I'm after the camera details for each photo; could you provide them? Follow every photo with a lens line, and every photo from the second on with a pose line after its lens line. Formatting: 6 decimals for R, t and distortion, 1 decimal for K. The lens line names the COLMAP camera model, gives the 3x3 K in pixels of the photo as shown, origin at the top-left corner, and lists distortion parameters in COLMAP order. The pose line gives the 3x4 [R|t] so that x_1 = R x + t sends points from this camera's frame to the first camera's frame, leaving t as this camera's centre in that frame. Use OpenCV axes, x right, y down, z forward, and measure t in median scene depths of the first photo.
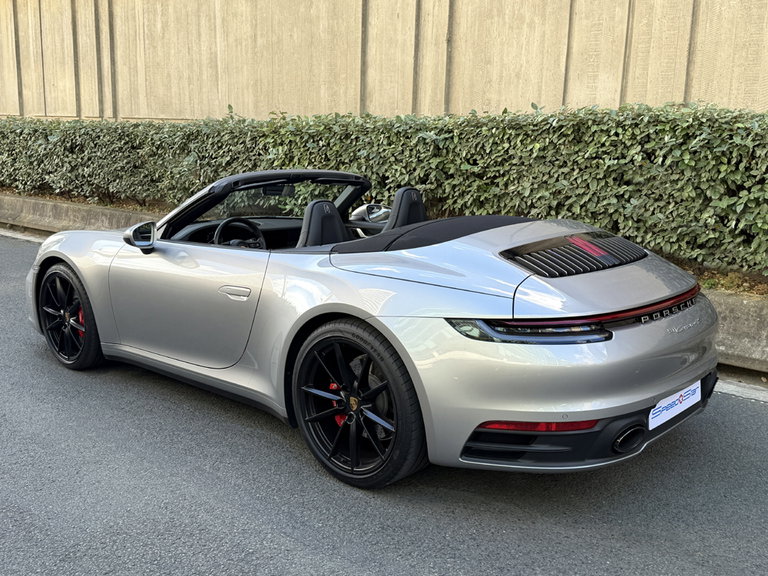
lens RADIAL K [[799.4, 0, 383.7], [0, 799.4, 290.7], [0, 0, 1]] dist [-0.048911, 0.000000]
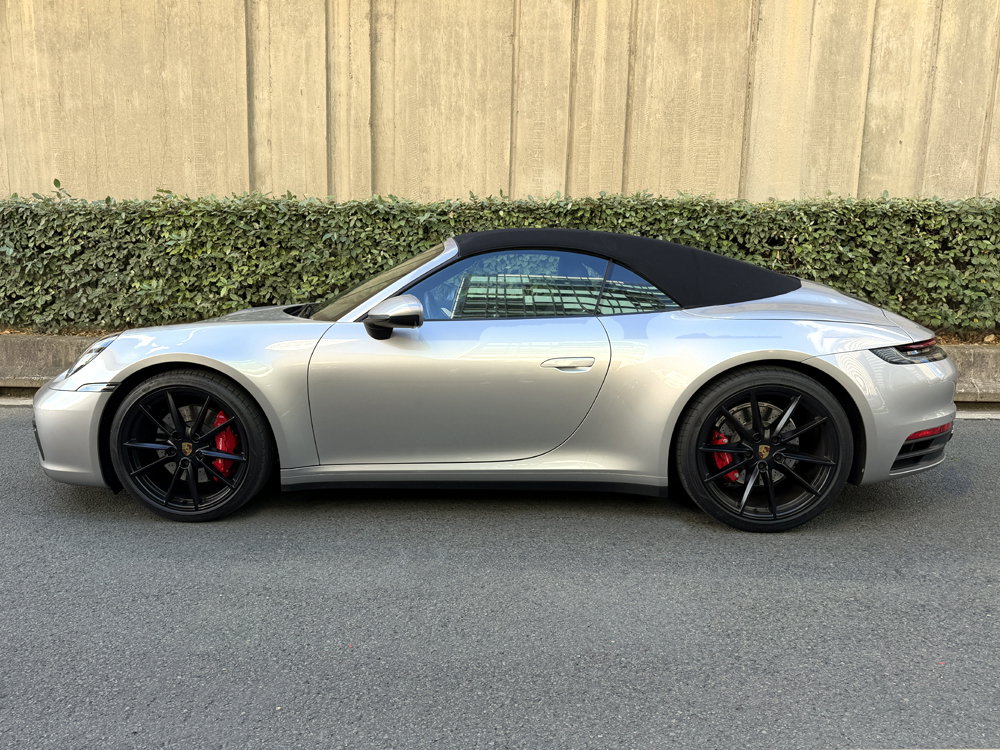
lens RADIAL K [[733.4, 0, 507.6], [0, 733.4, 374.3], [0, 0, 1]] dist [0.004082, -0.048257]
pose [[0.752383, -0.099776, 0.651126, -0.443404], [0.119155, 0.992771, 0.014443, -0.004113], [-0.647860, 0.066718, 0.758832, 0.248587]]
